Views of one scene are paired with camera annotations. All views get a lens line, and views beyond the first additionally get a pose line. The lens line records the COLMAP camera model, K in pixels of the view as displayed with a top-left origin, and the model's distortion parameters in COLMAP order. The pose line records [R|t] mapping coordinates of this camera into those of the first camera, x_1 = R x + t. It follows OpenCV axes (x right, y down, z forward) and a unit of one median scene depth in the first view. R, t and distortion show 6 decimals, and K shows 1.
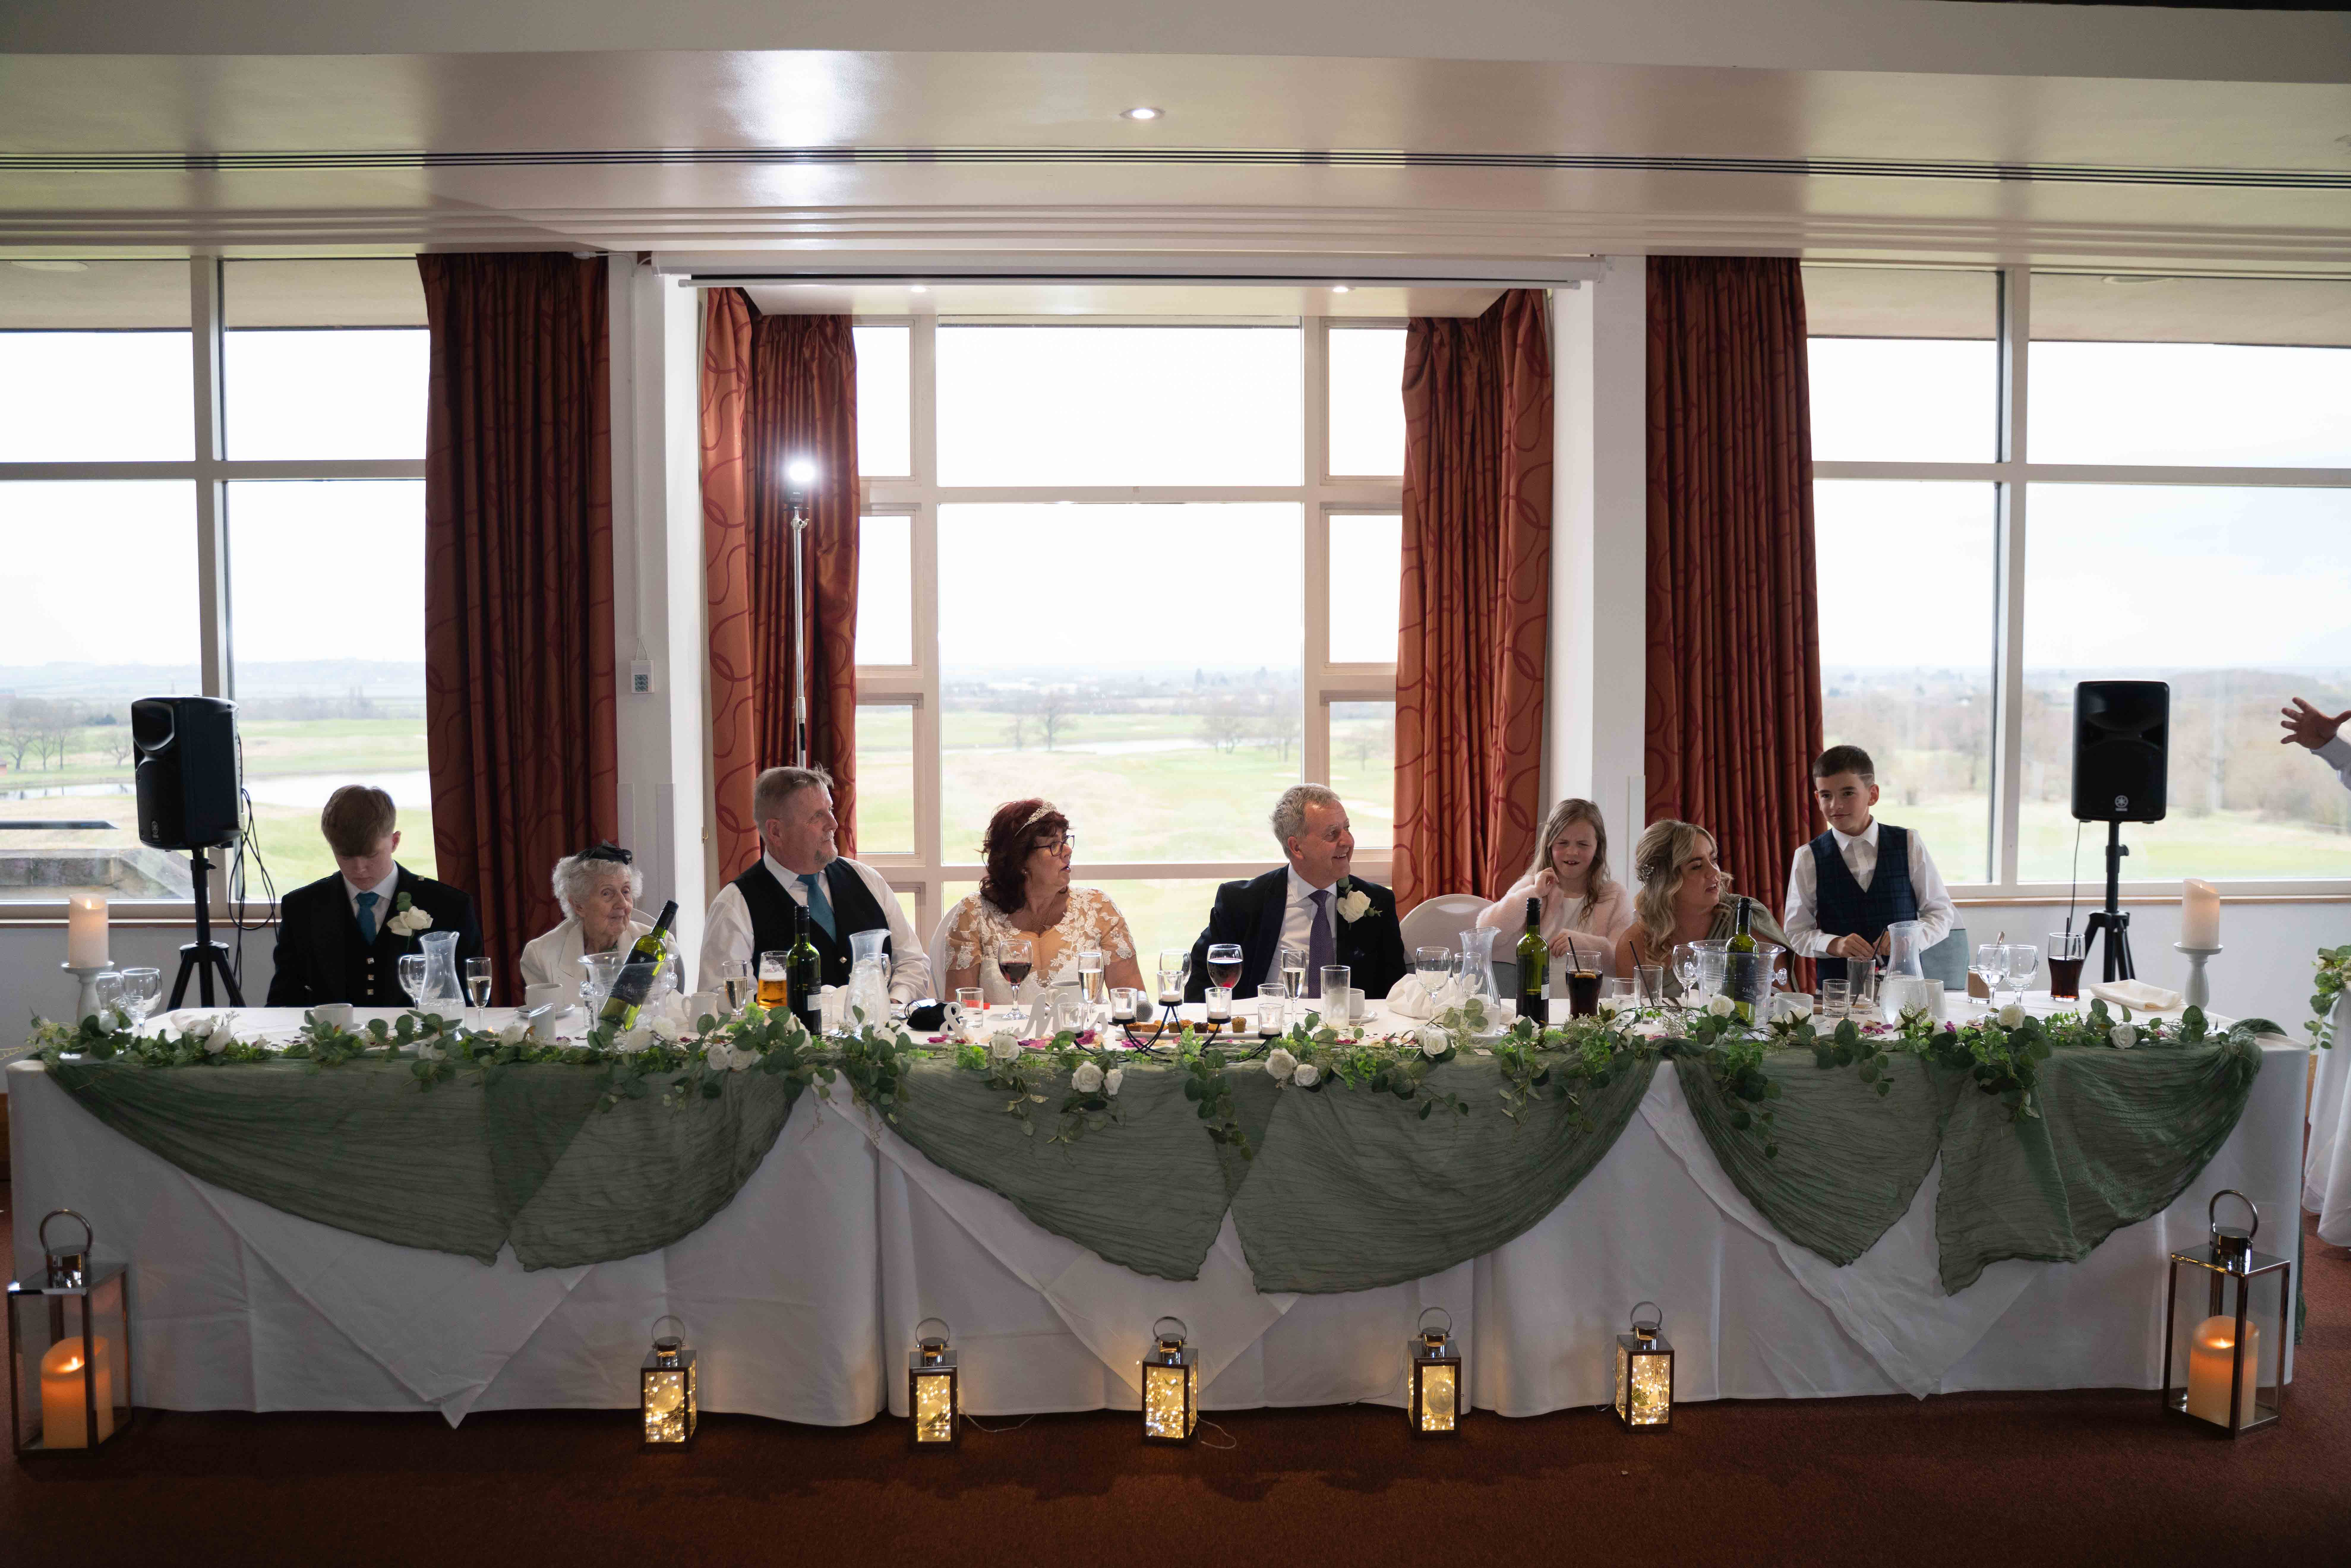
lens RADIAL K [[1883.4, 0, 1175.5], [0, 1883.4, 784.0], [0, 0, 1]] dist [-0.122229, 0.097850]
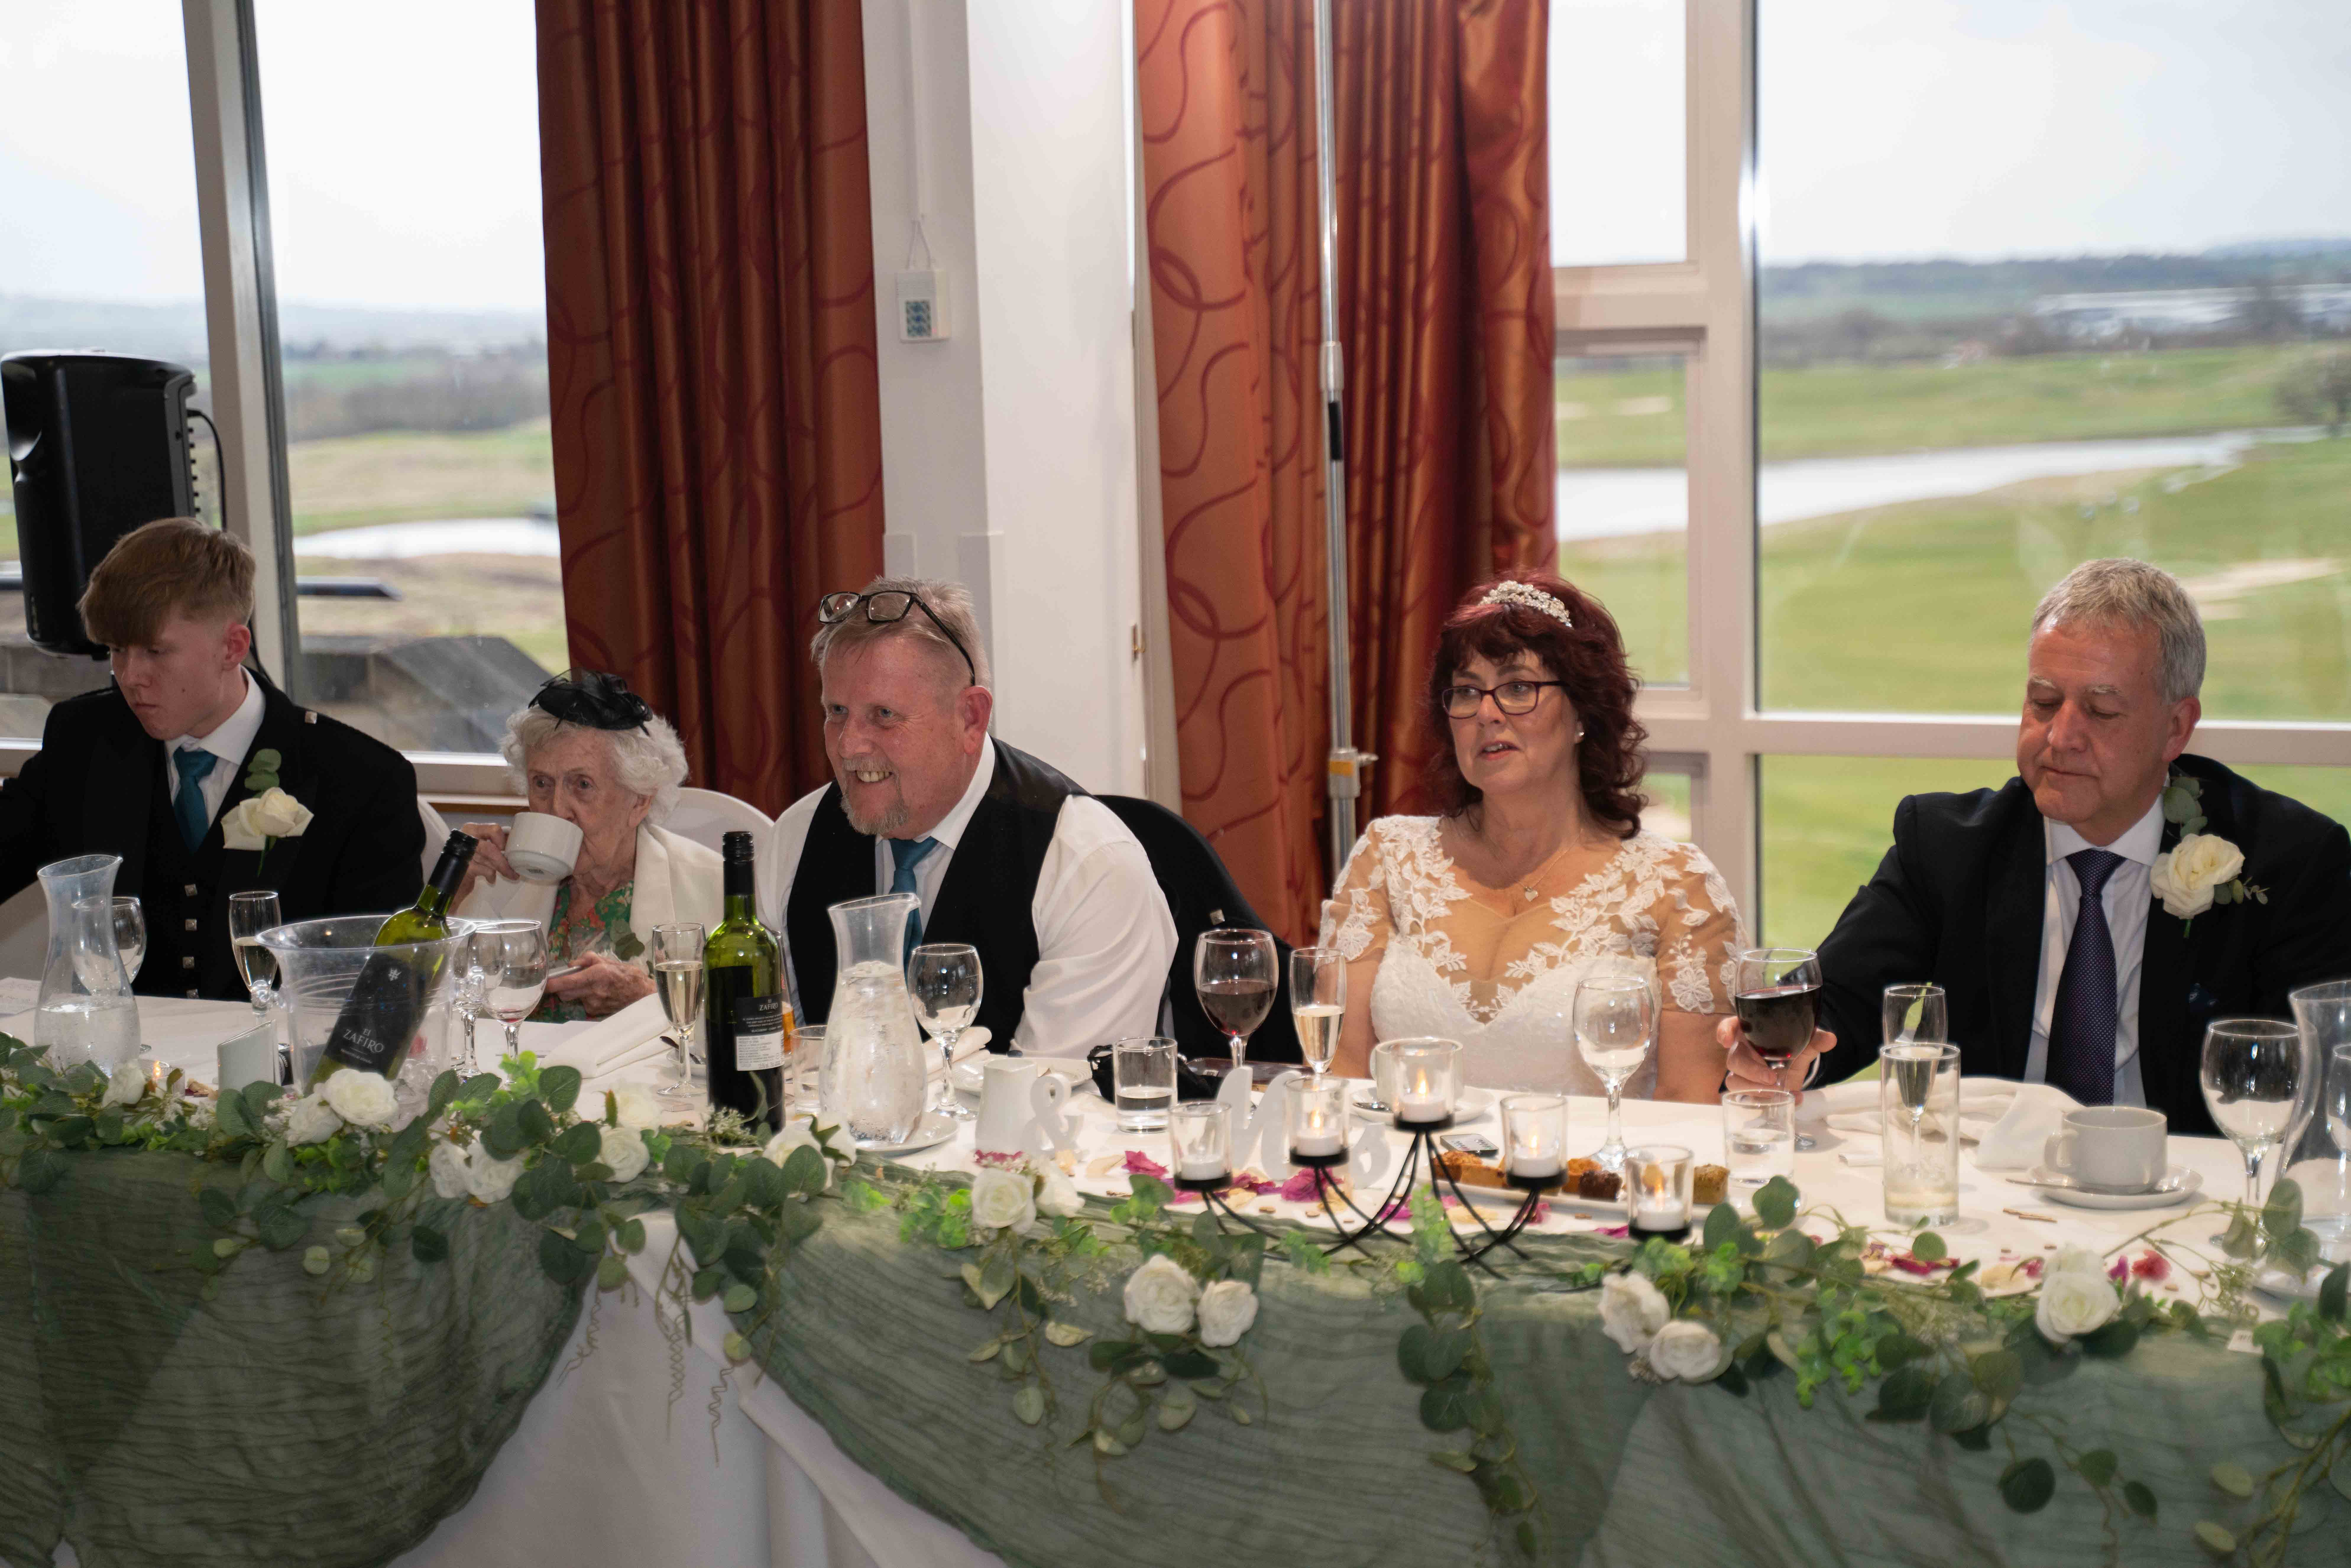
lens RADIAL K [[3733.3, 0, 1175.5], [0, 3733.3, 784.0], [0, 0, 1]] dist [0.138119, 0.222310]
pose [[0.884006, 0.039289, -0.465822, 0.316620], [-0.004090, 0.997074, 0.076335, -0.014645], [0.467458, -0.065575, 0.881580, 0.289056]]
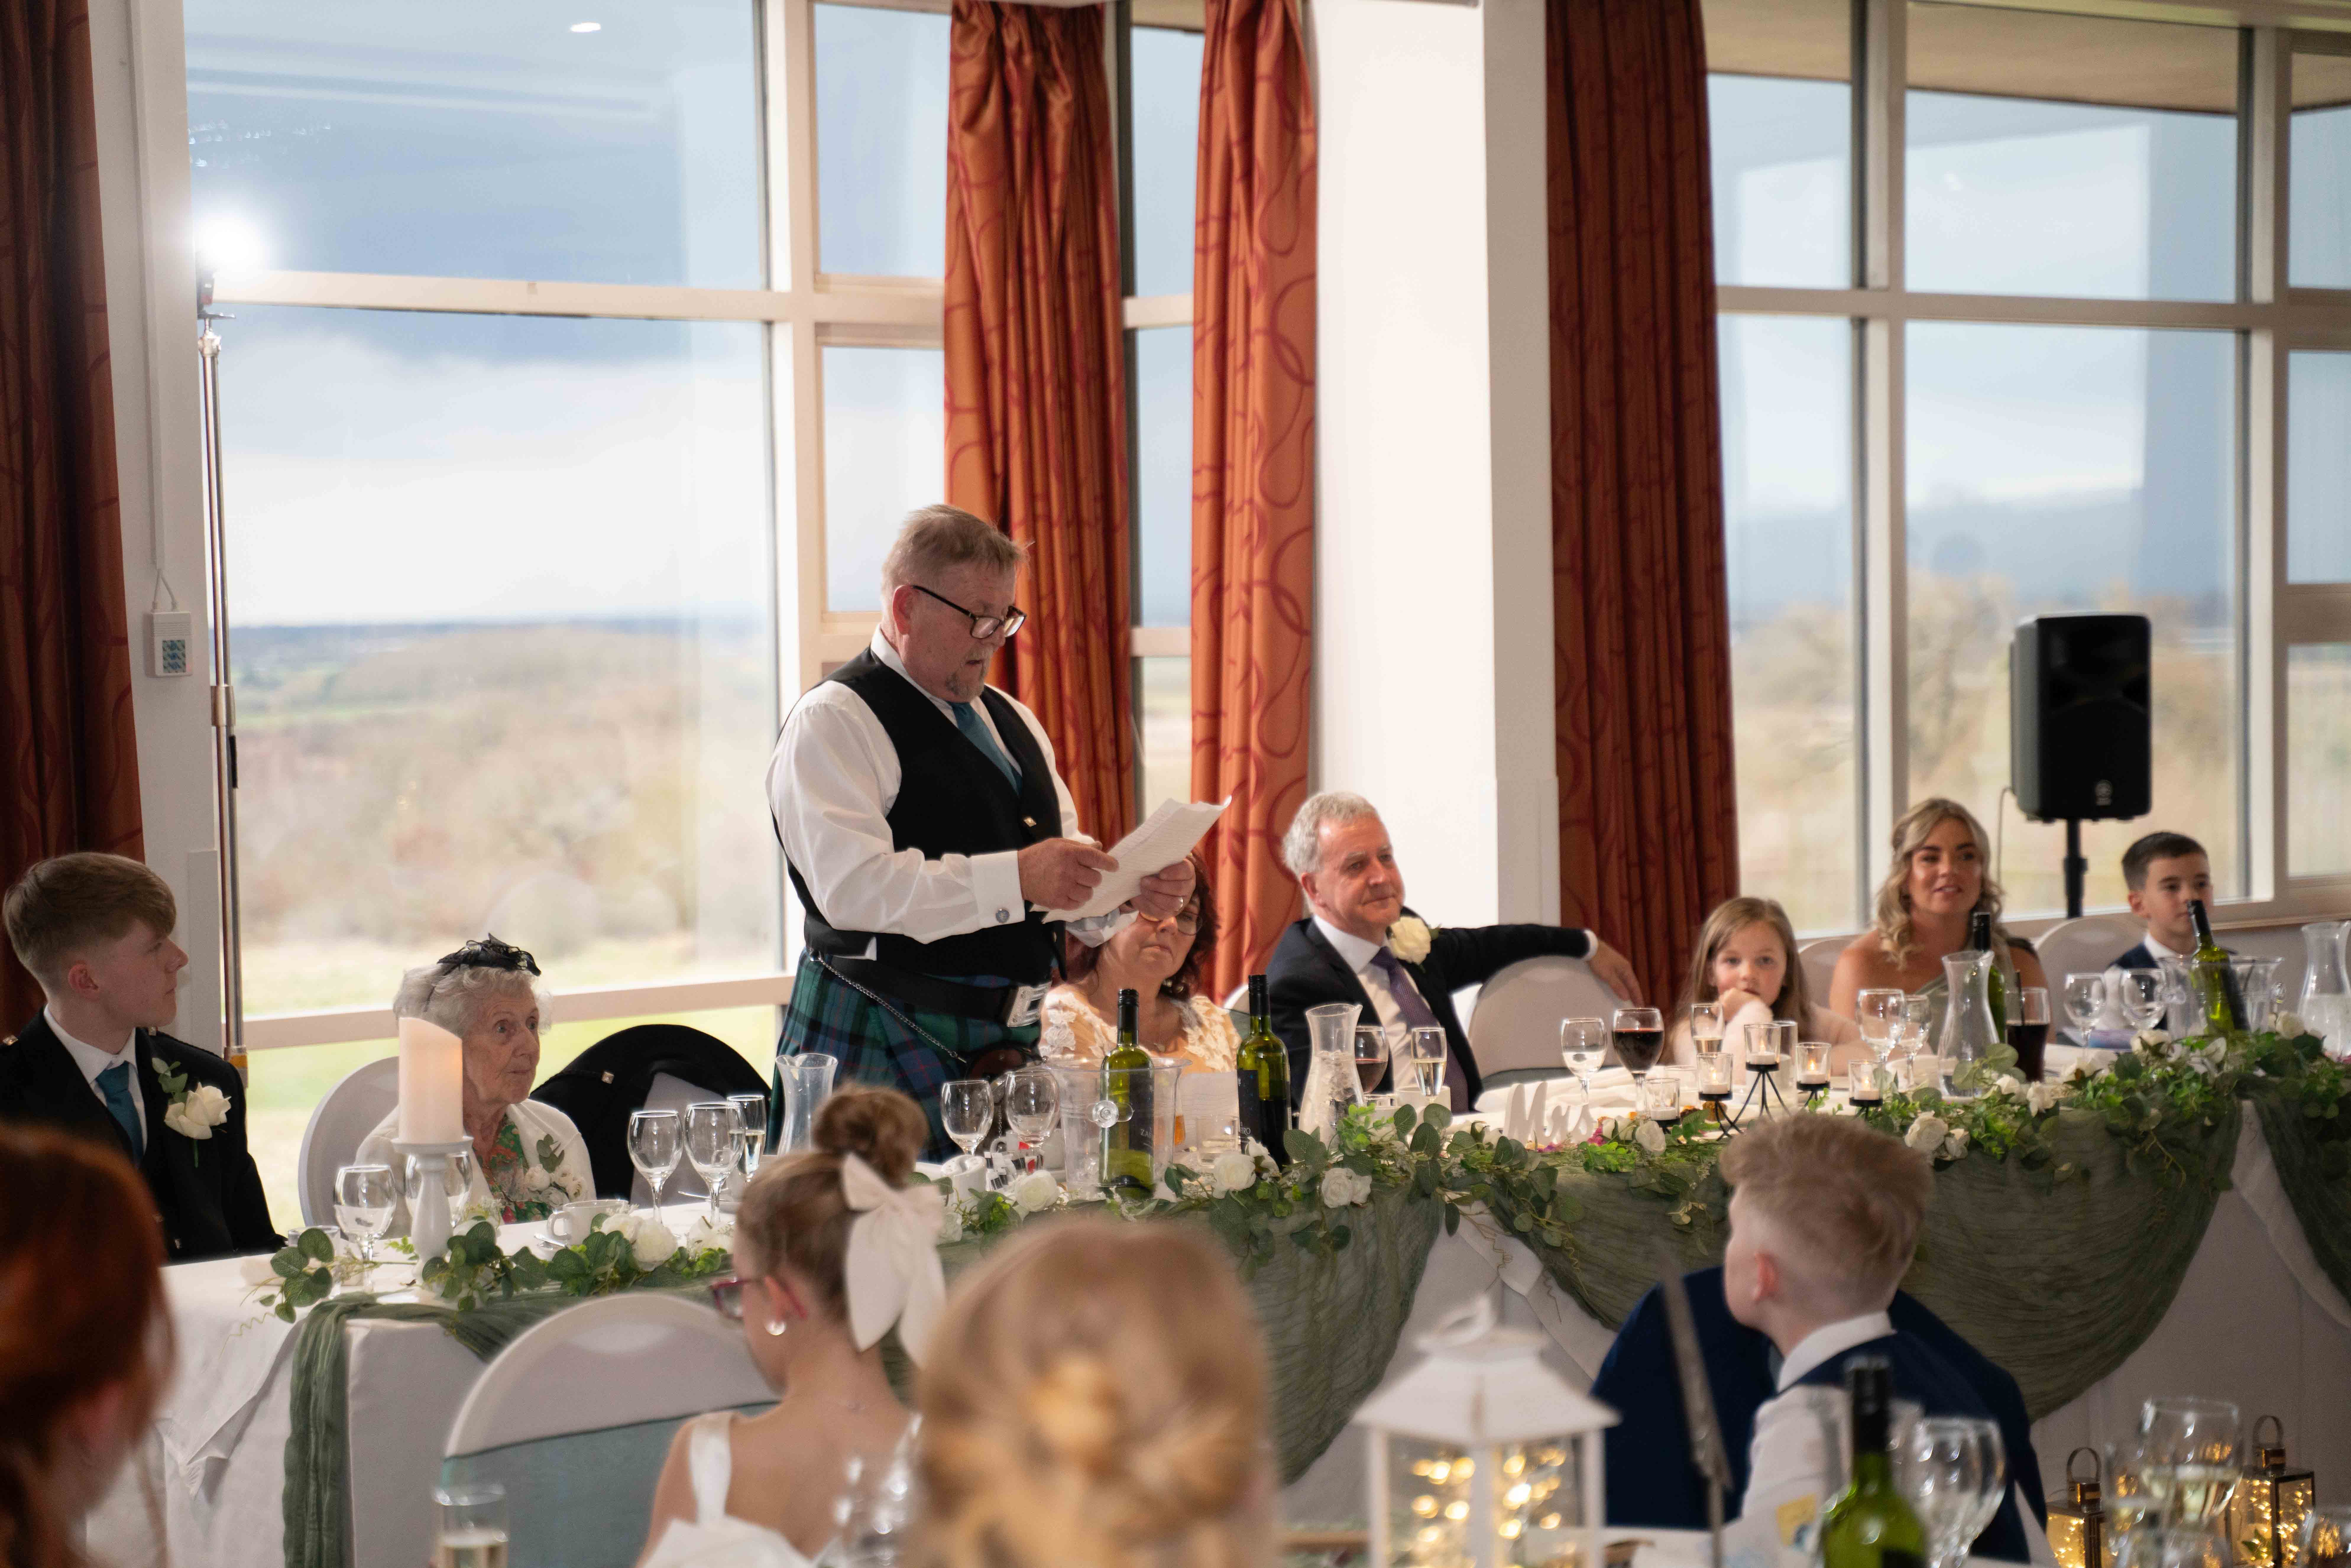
lens RADIAL K [[4761.5, 0, 1175.5], [0, 4761.5, 784.0], [0, 0, 1]] dist [0.266785, 0.243378]
pose [[0.790352, -0.033563, 0.611734, -1.313854], [0.053273, 0.998481, -0.014047, 0.021267], [-0.610333, 0.043691, 0.790939, -0.325843]]
